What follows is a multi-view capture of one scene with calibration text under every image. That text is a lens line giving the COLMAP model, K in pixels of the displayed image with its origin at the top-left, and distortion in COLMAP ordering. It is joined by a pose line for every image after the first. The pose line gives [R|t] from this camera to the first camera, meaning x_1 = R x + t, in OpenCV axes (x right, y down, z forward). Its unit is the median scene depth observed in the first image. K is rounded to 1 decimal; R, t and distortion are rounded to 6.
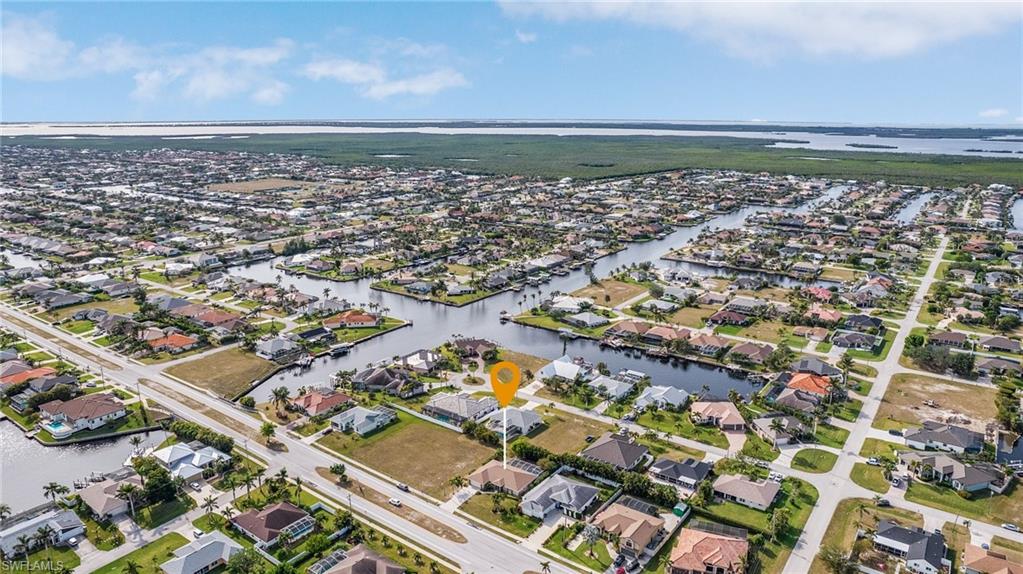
lens RADIAL K [[658.2, 0, 511.5], [0, 658.2, 287.0], [0, 0, 1]] dist [-0.068287, 0.047887]
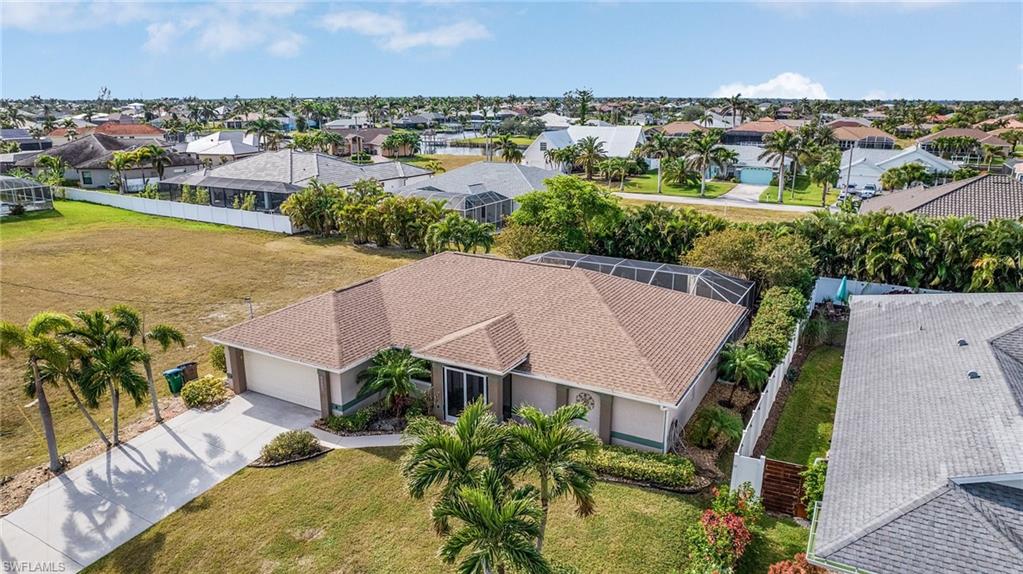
lens RADIAL K [[678.4, 0, 498.9], [0, 678.4, 292.4], [0, 0, 1]] dist [-0.067413, 0.055119]
pose [[0.993422, -0.034633, 0.109148, -0.017479], [0.031608, 0.999070, 0.029325, 0.178889], [-0.110062, -0.025682, 0.993593, 0.552101]]
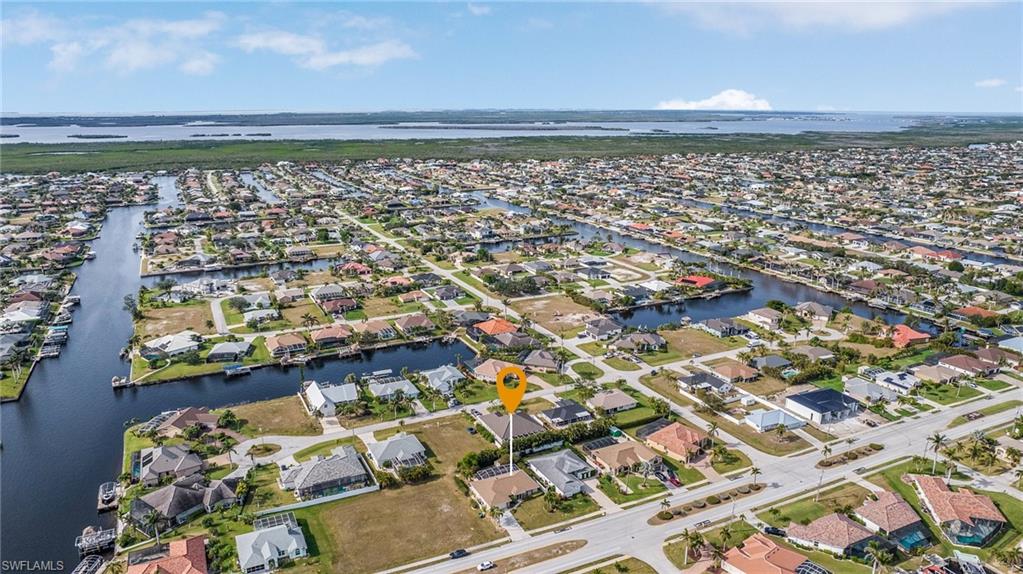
lens RADIAL K [[678.4, 0, 498.9], [0, 678.4, 292.4], [0, 0, 1]] dist [-0.067413, 0.055119]
pose [[0.479099, -0.237682, 0.844968, -0.495108], [0.223964, 0.963879, 0.144143, -0.079022], [-0.848707, 0.120184, 0.515026, 0.302329]]
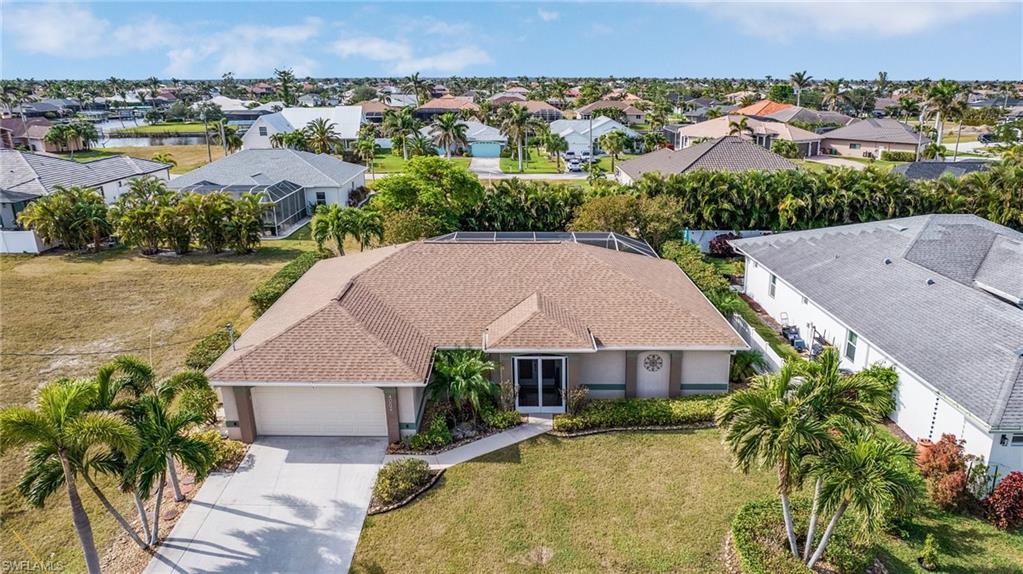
lens RADIAL K [[678.4, 0, 498.9], [0, 678.4, 292.4], [0, 0, 1]] dist [-0.067413, 0.055119]
pose [[0.817275, -0.178568, 0.547882, -0.053897], [0.148032, 0.983927, 0.099867, 0.175088], [-0.556910, -0.000515, 0.830573, 0.567956]]
